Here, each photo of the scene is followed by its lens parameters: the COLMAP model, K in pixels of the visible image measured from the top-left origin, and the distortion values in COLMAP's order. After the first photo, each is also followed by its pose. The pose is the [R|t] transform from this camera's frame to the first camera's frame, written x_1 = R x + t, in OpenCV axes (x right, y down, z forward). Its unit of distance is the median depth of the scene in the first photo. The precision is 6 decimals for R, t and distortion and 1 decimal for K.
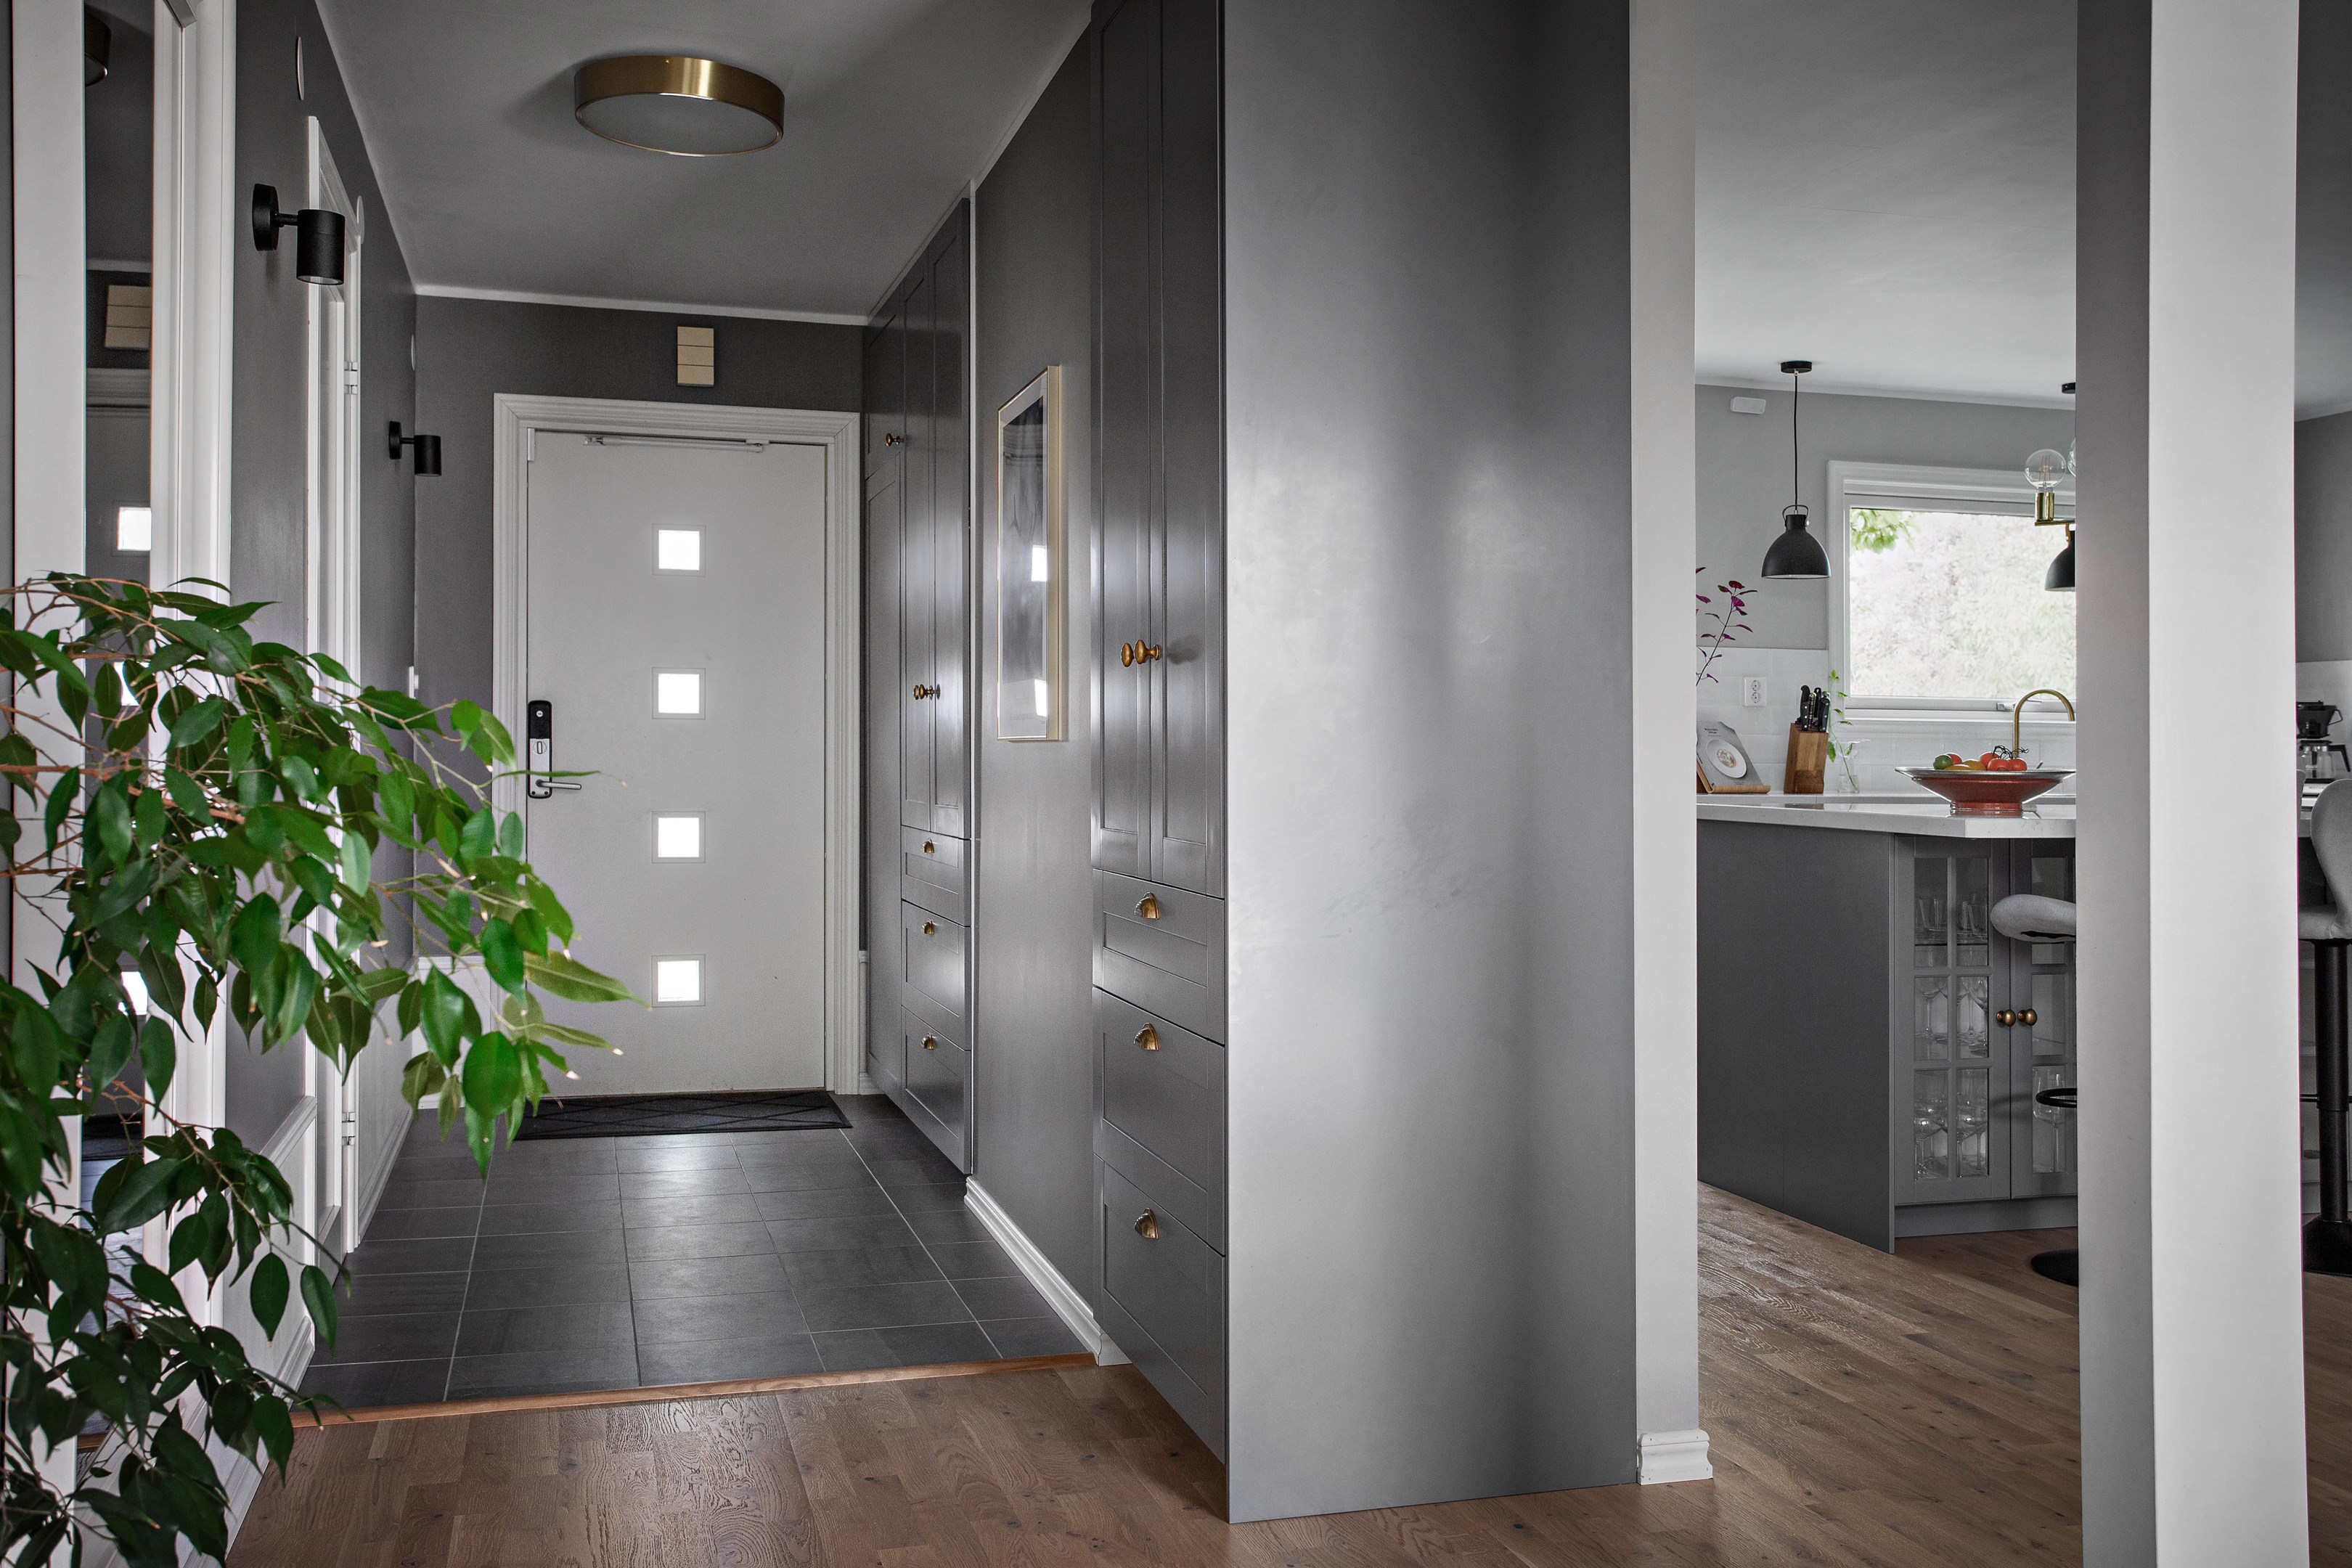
lens RADIAL K [[2096.2, 0, 1156.1], [0, 2096.2, 701.4], [0, 0, 1]] dist [0.015398, 0.006862]
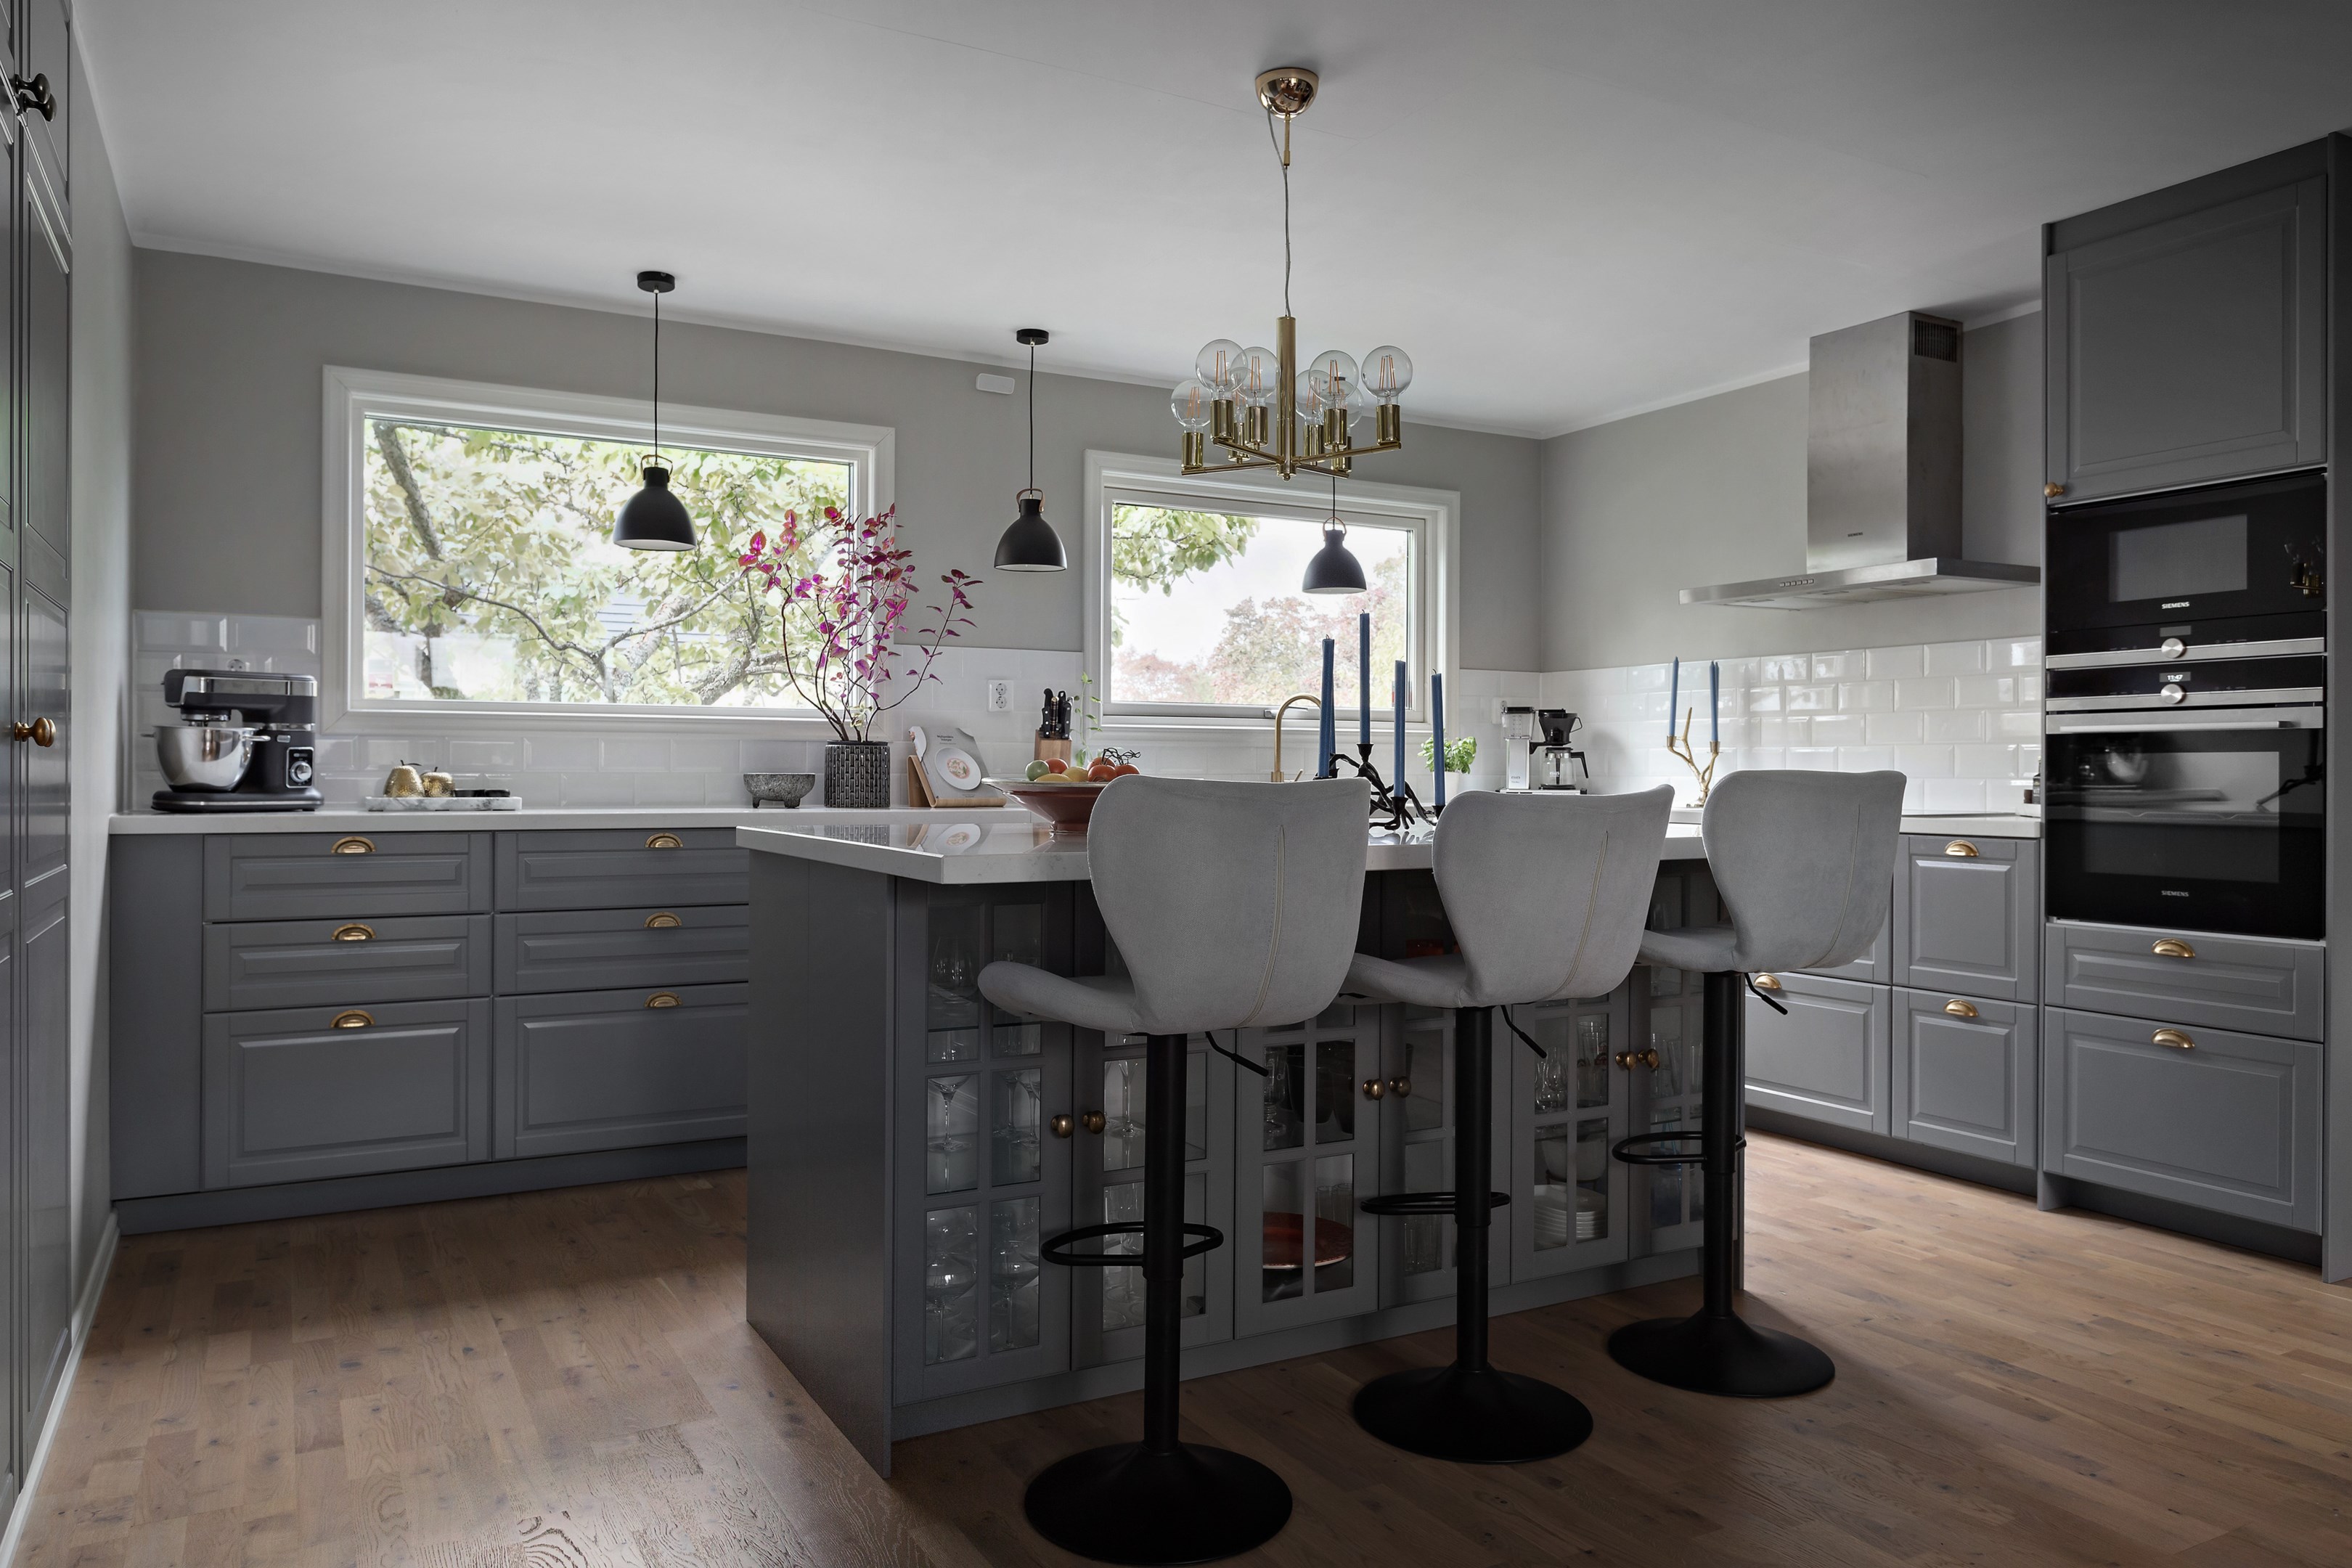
lens RADIAL K [[1684.3, 0, 1175.3], [0, 1684.3, 791.1], [0, 0, 1]] dist [0.003311, -0.000385]
pose [[0.974032, -0.007753, 0.226276, 0.196186], [-0.000956, 0.999264, 0.038350, 0.008805], [-0.226406, -0.037571, 0.973308, 0.266772]]
